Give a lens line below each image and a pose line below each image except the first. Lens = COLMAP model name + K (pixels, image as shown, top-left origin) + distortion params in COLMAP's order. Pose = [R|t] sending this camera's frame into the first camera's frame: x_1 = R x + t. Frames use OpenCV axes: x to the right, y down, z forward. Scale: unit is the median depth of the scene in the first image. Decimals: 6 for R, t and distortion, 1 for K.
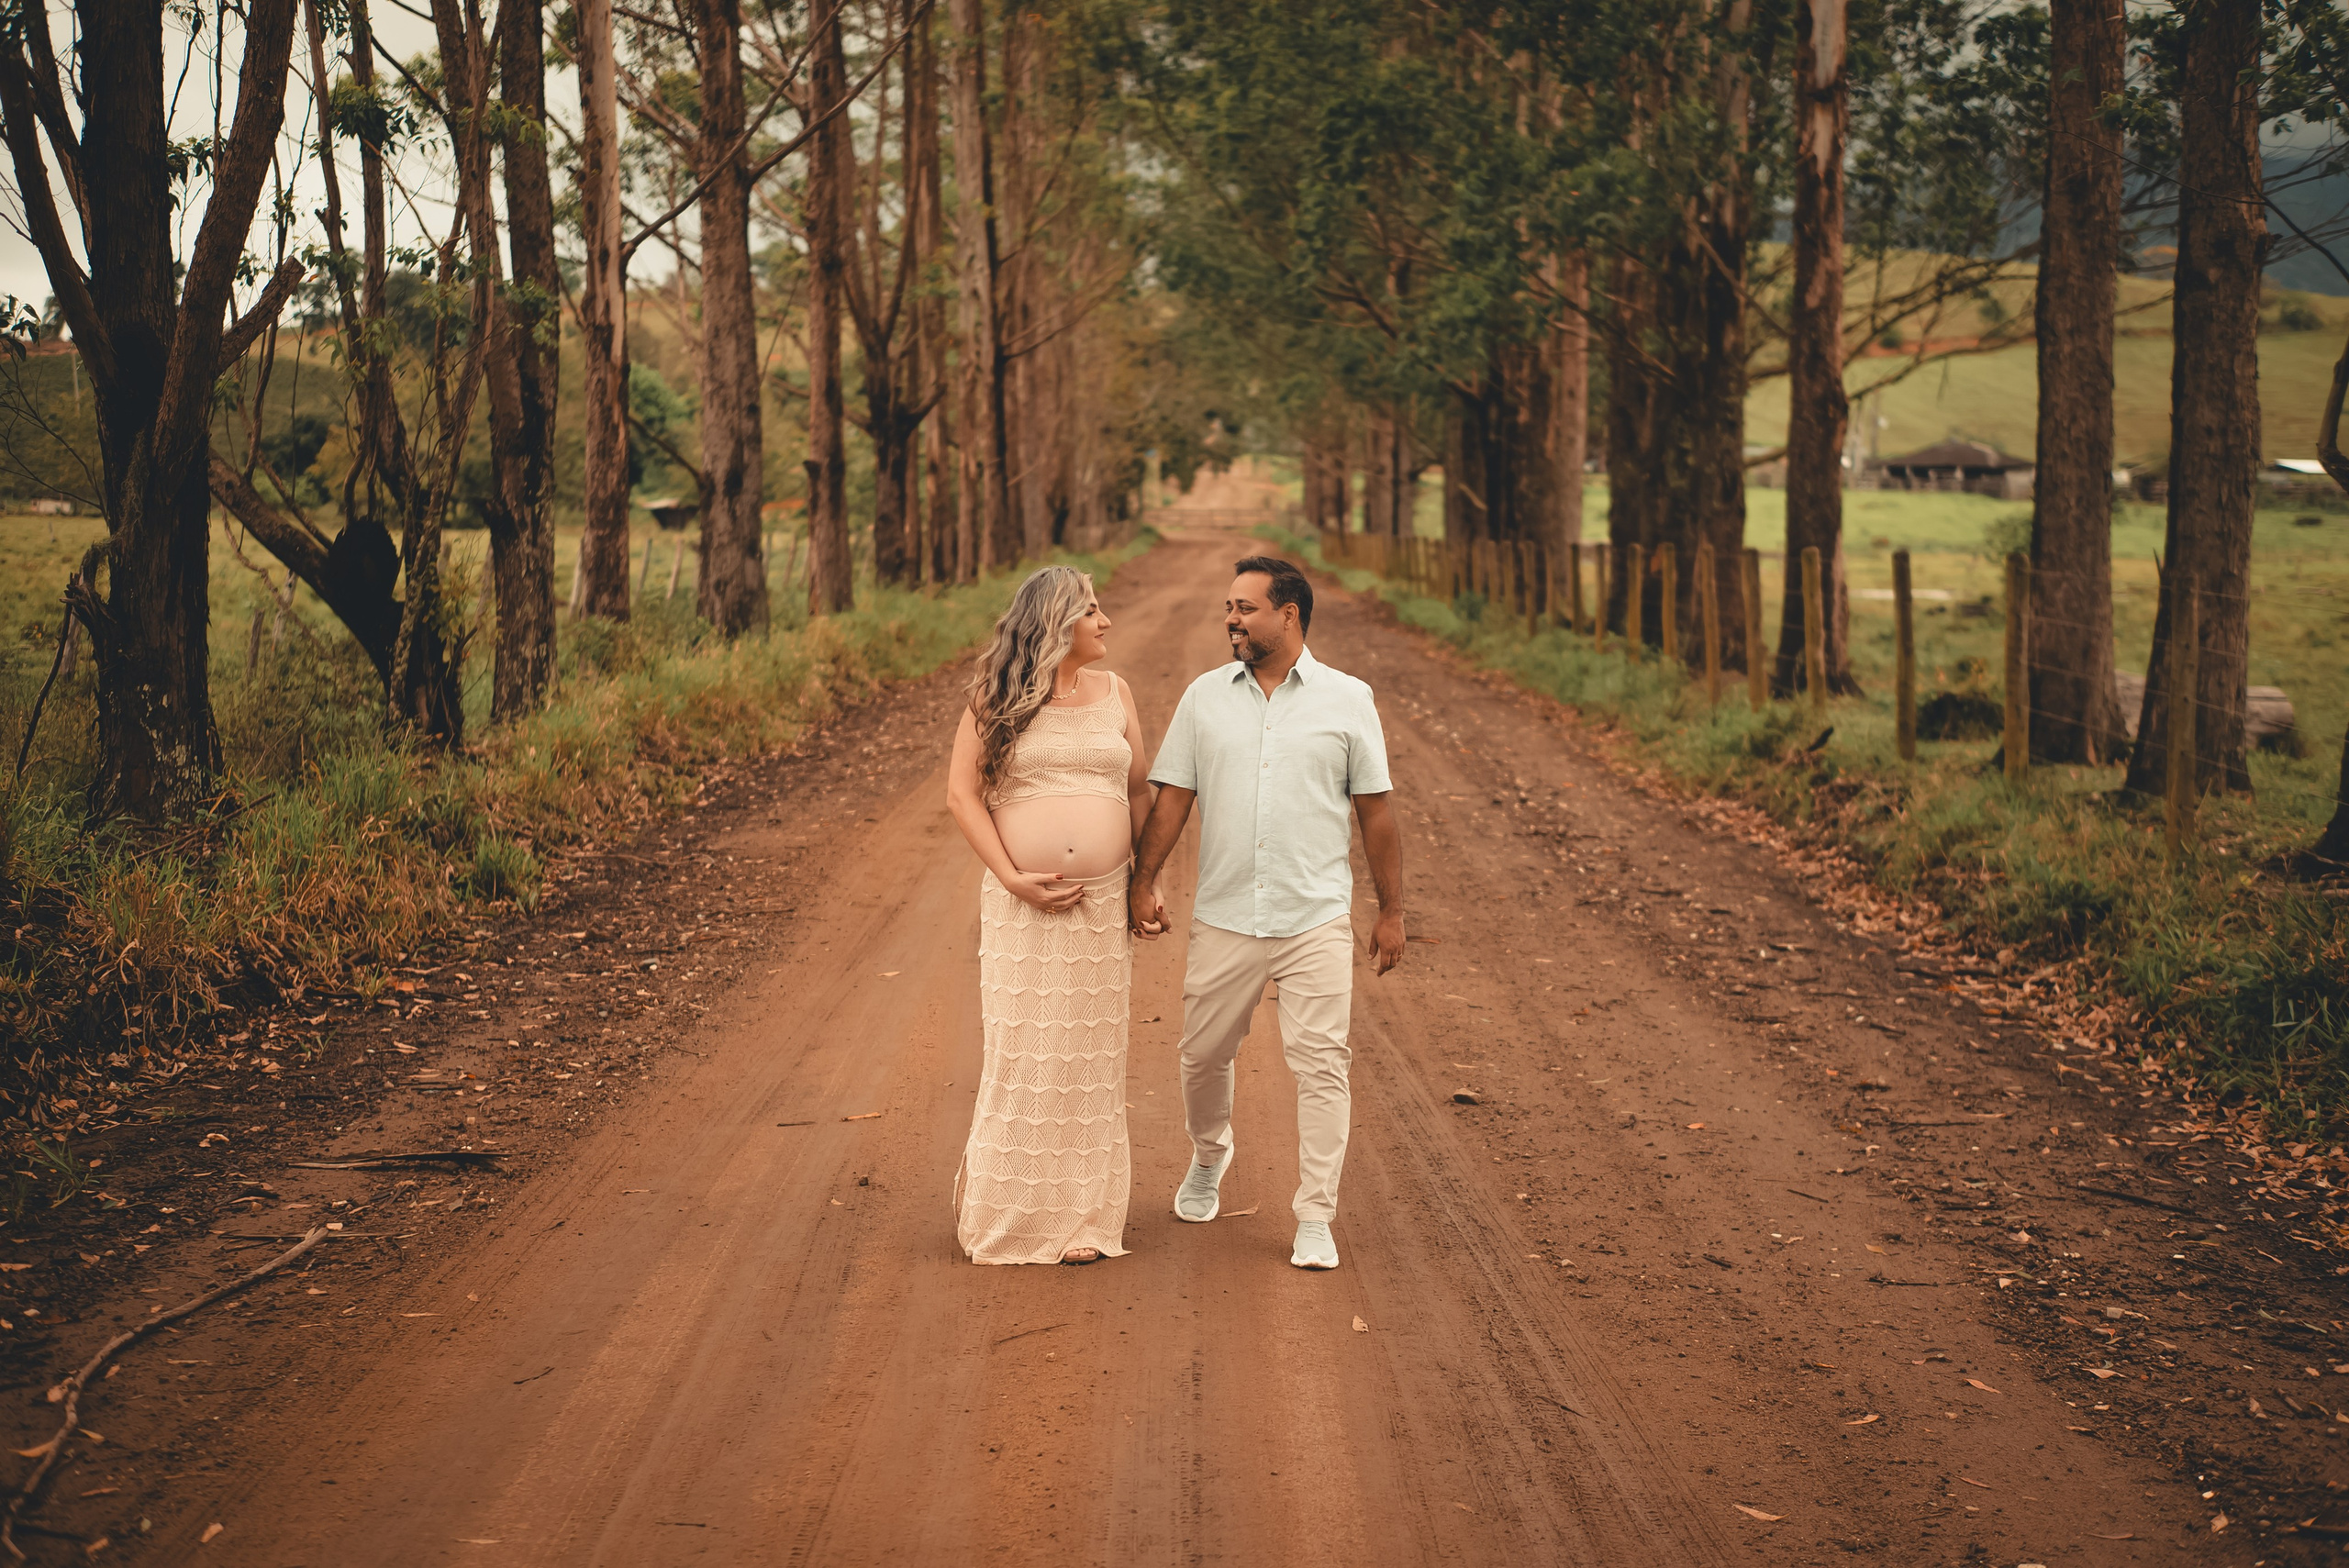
lens RADIAL K [[3542.0, 0, 1174.2], [0, 3542.0, 835.1], [0, 0, 1]] dist [-0.044186, 0.401640]
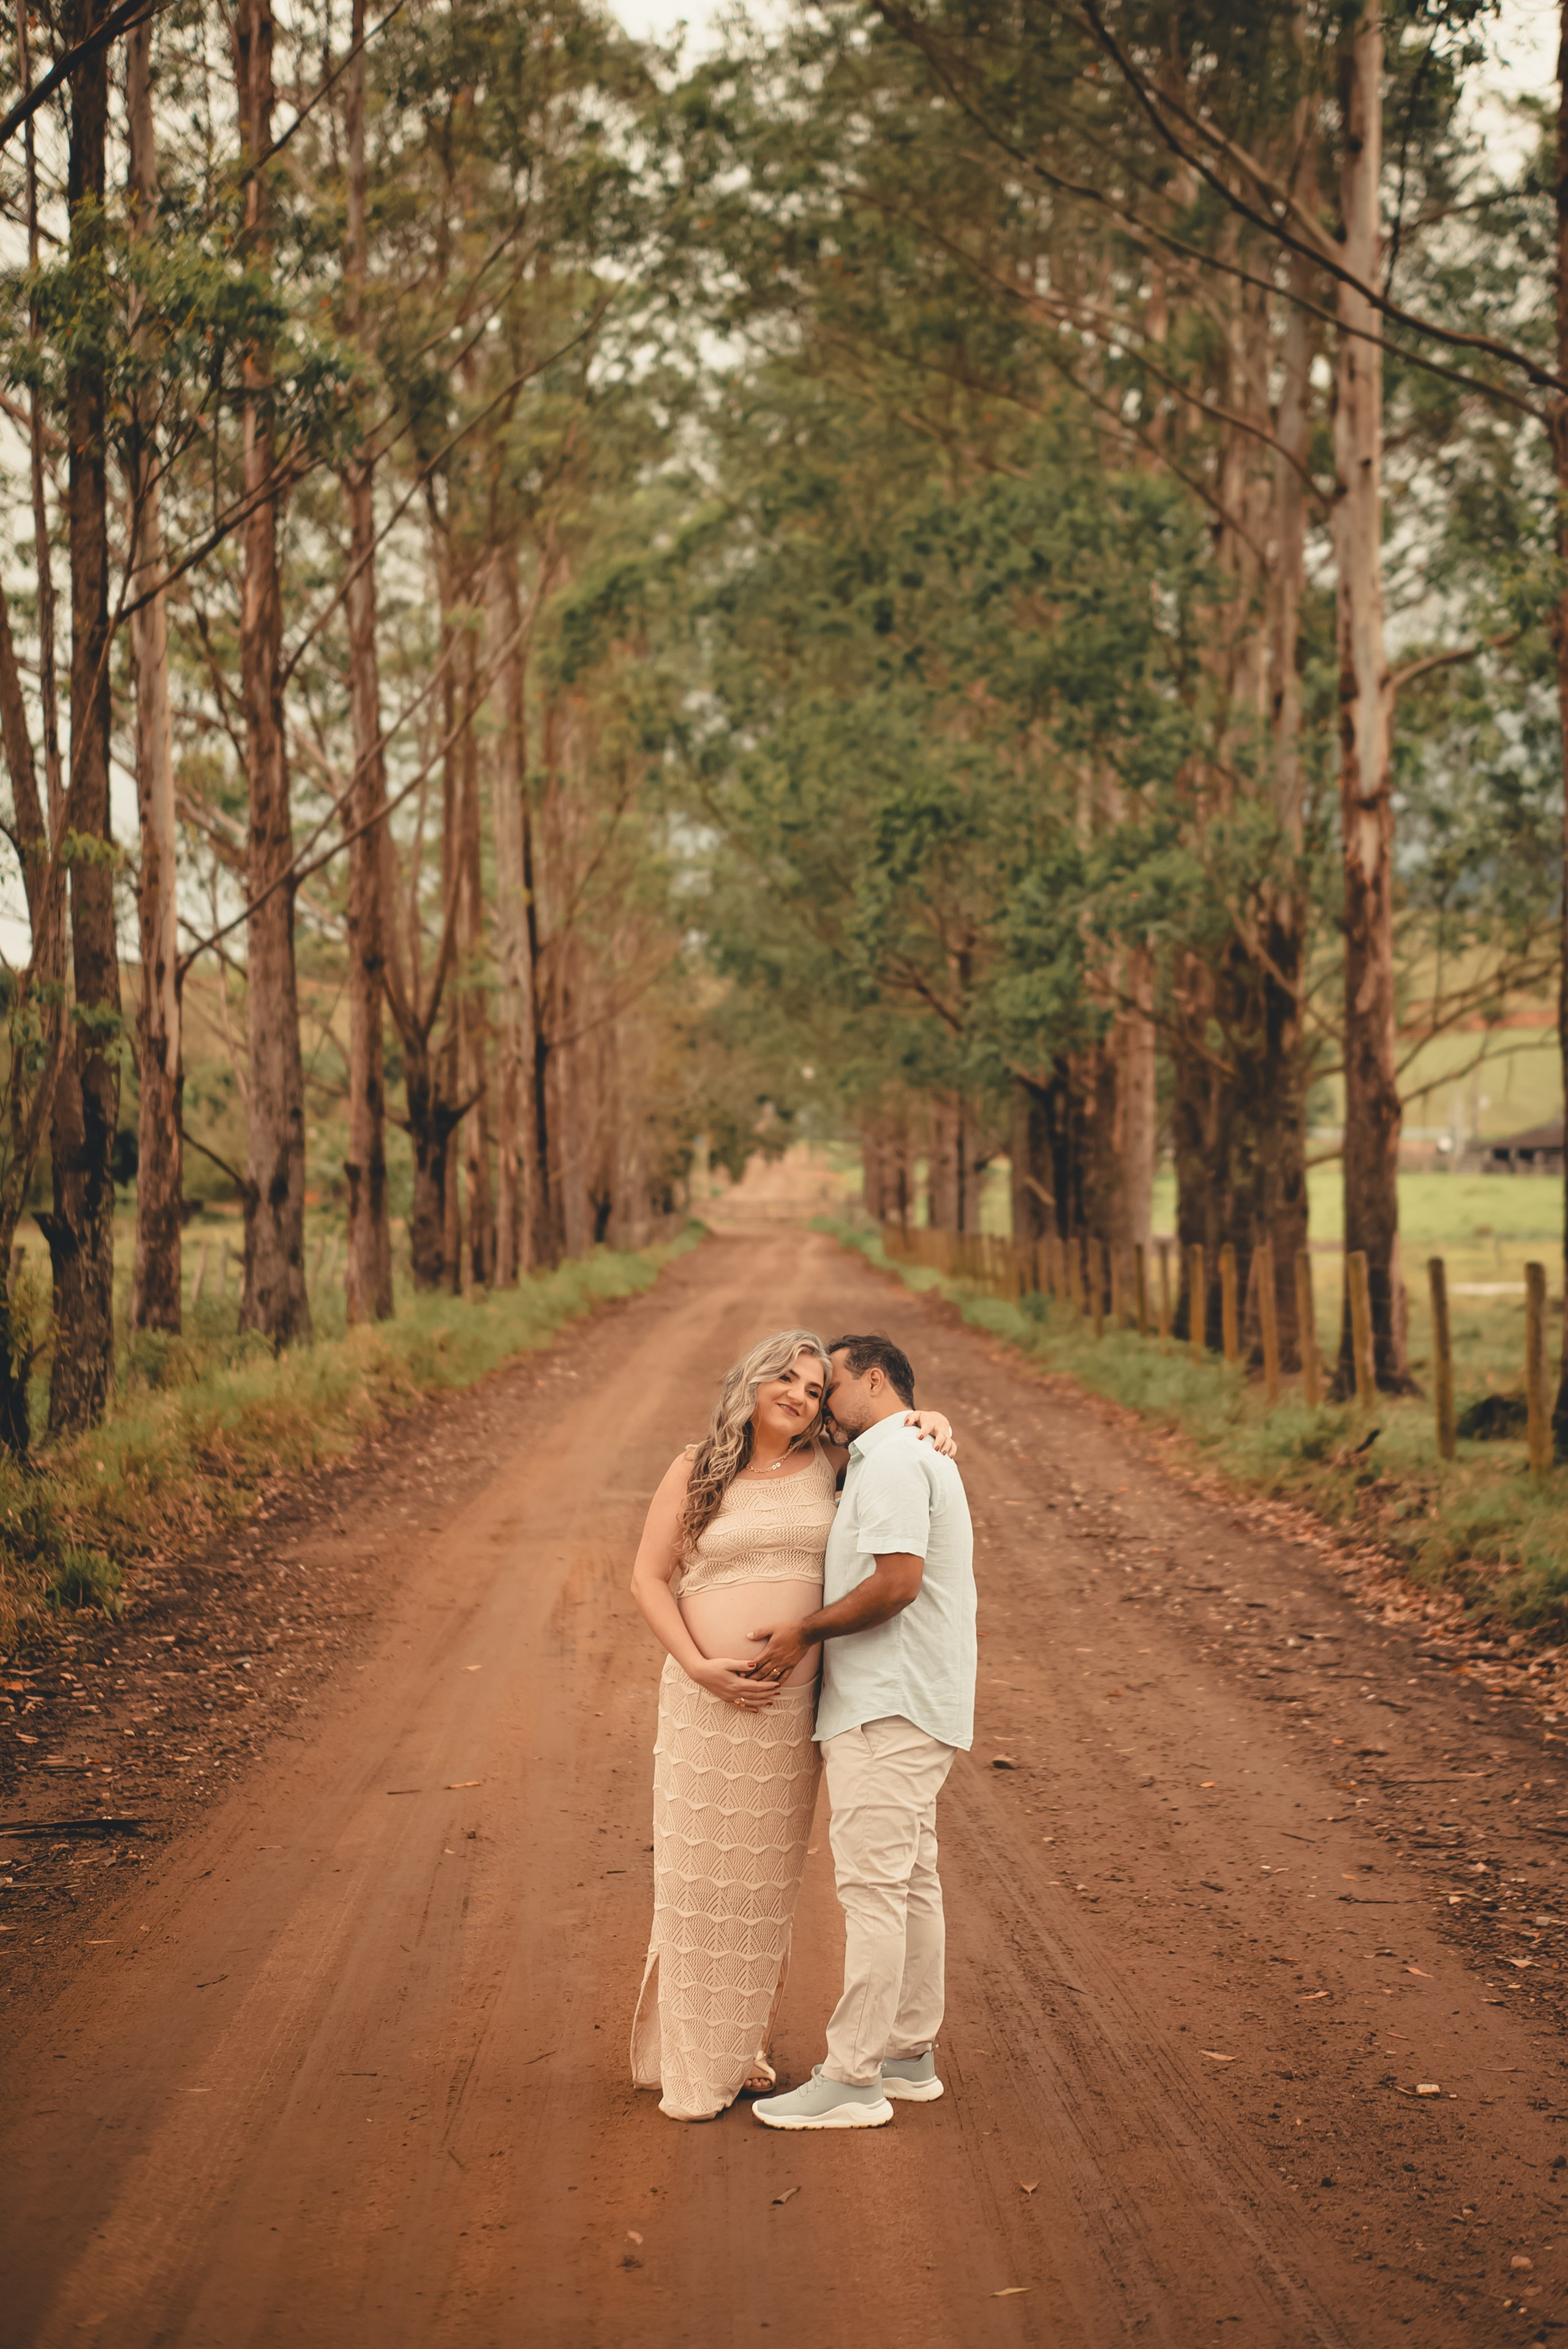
lens RADIAL K [[3922.8, 0, 918.7], [0, 3922.8, 1028.8], [0, 0, 1]] dist [-0.039785, 0.423703]
pose [[0.998720, -0.004718, 0.050353, -0.003500], [0.011423, 0.990953, -0.133720, 0.006144], [-0.049267, 0.134124, 0.989739, -0.161431]]
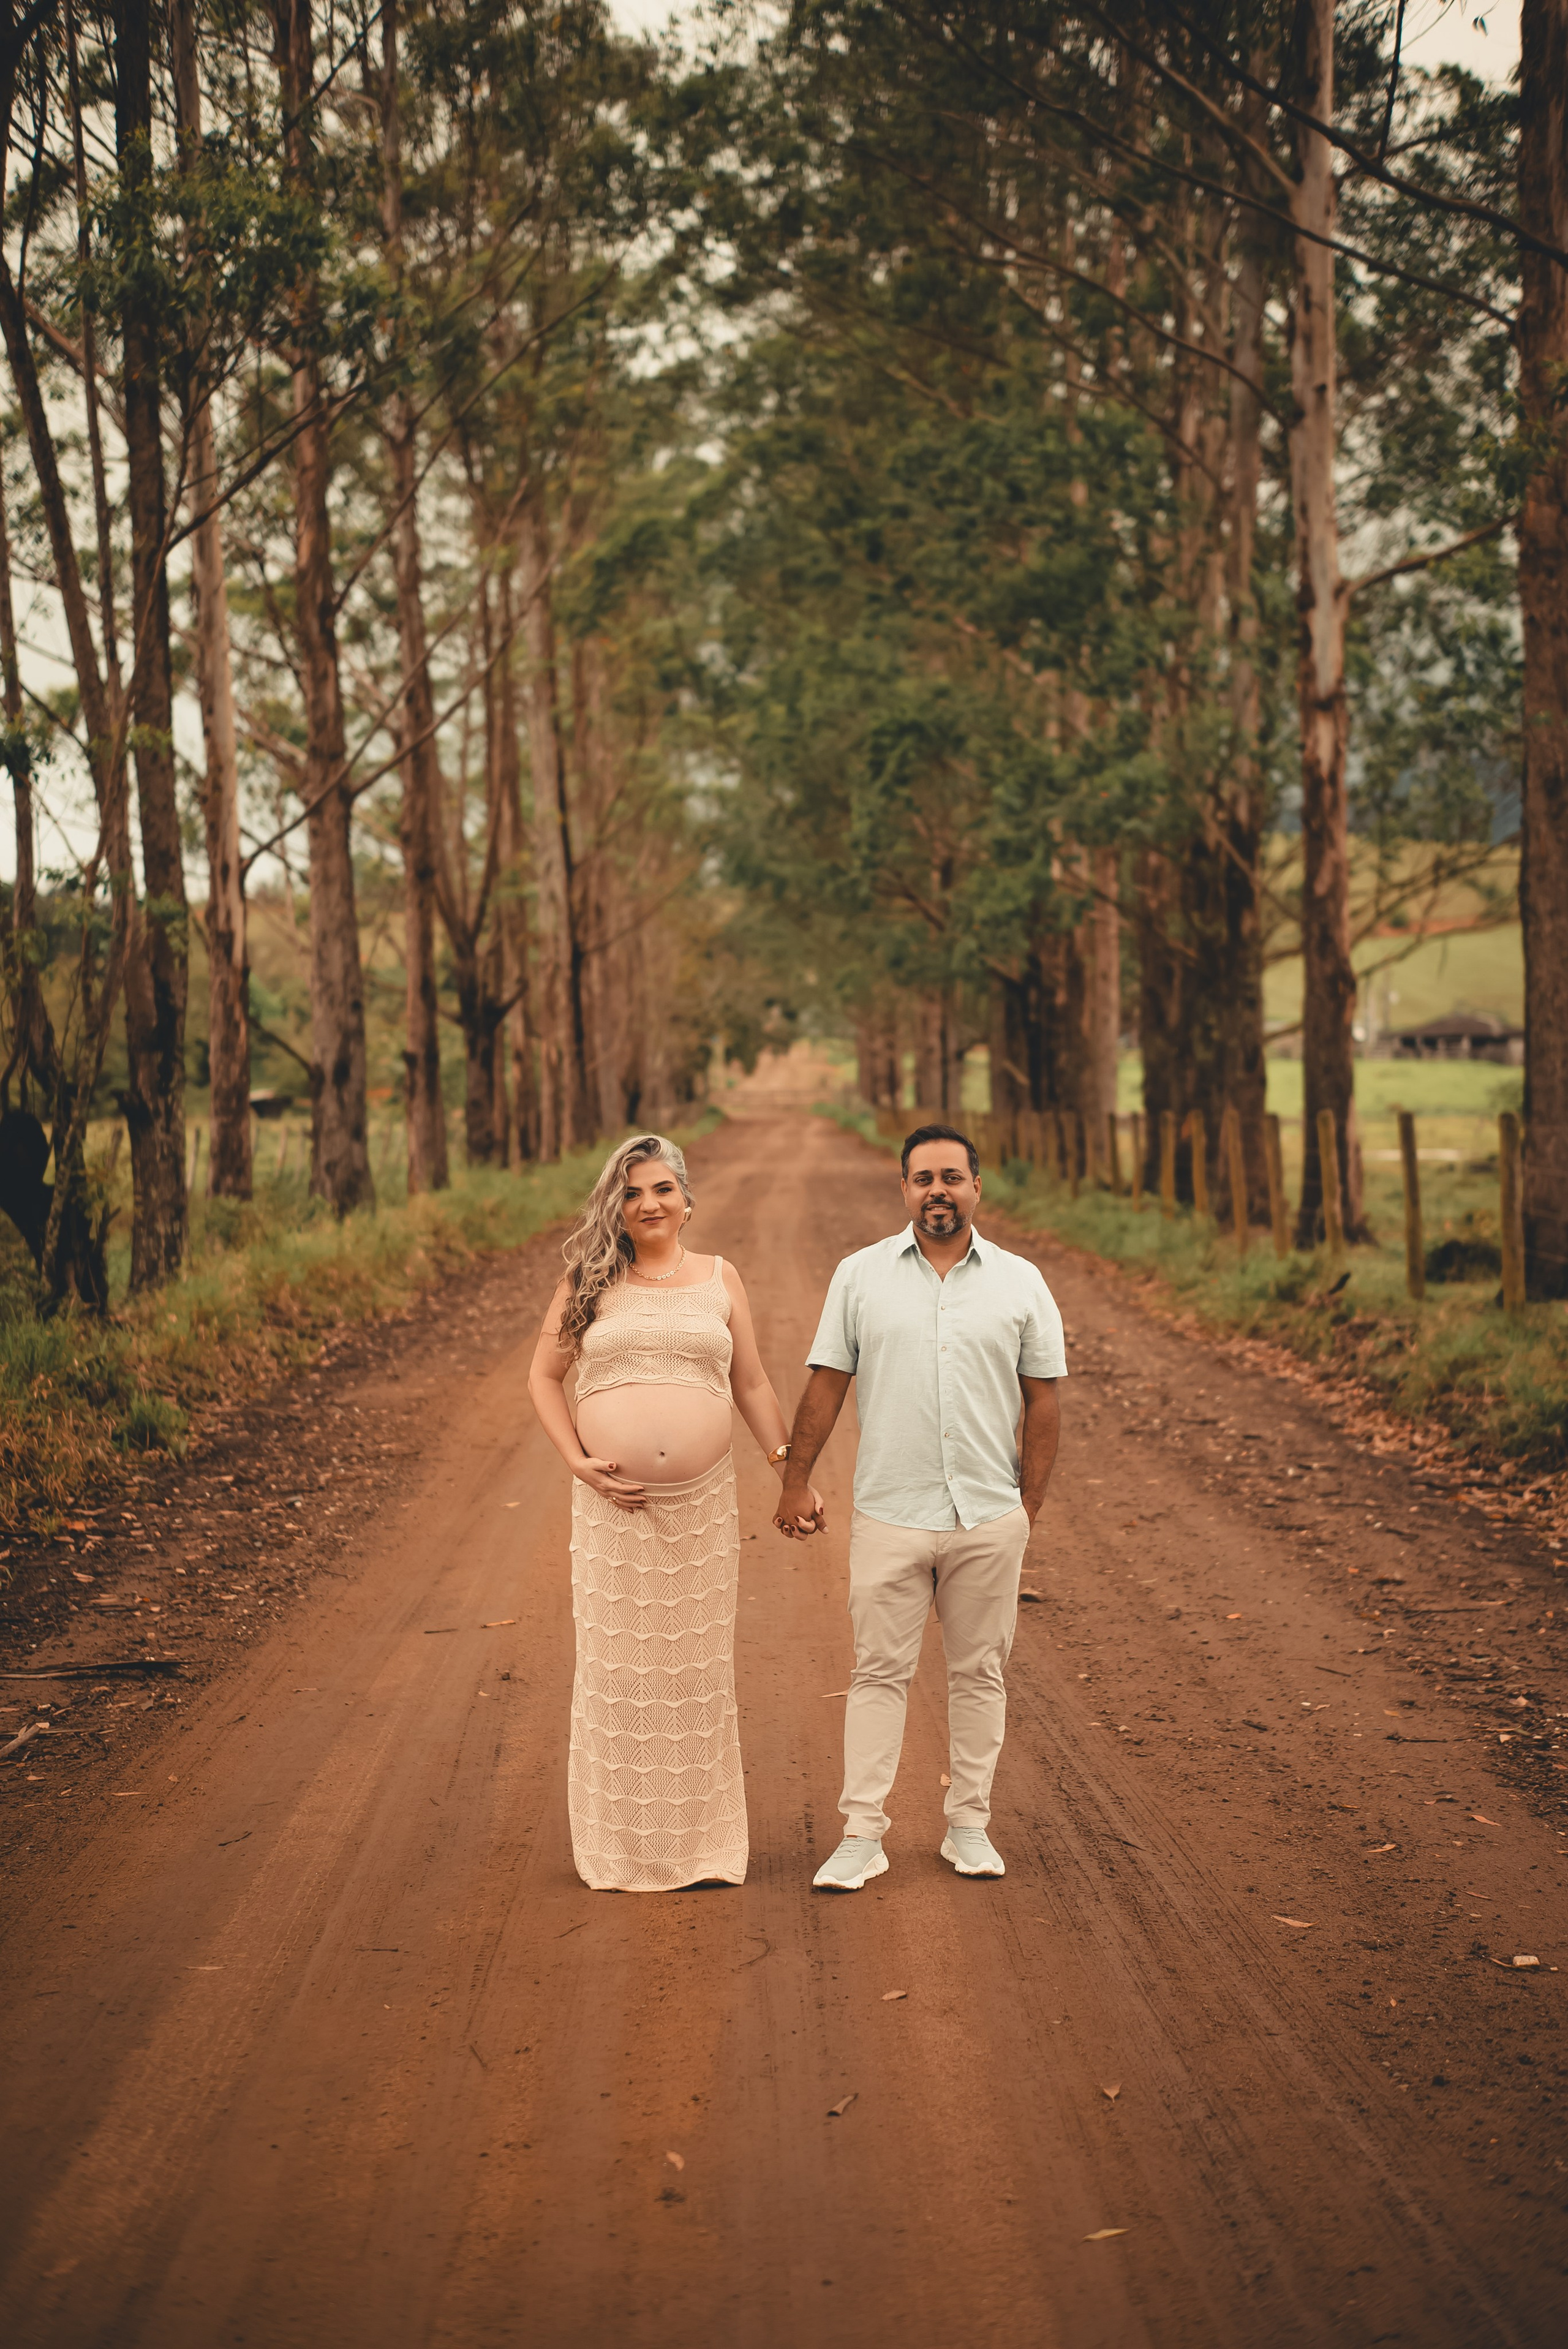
lens RADIAL K [[3331.6, 0, 784.0], [0, 3331.6, 1174.5], [0, 0, 1]] dist [-0.037032, 0.372398]
pose [[0.999686, -0.020701, 0.014152, -0.005553], [0.021598, 0.997553, -0.066488, 0.005480], [-0.012741, 0.066773, 0.997687, -0.045063]]
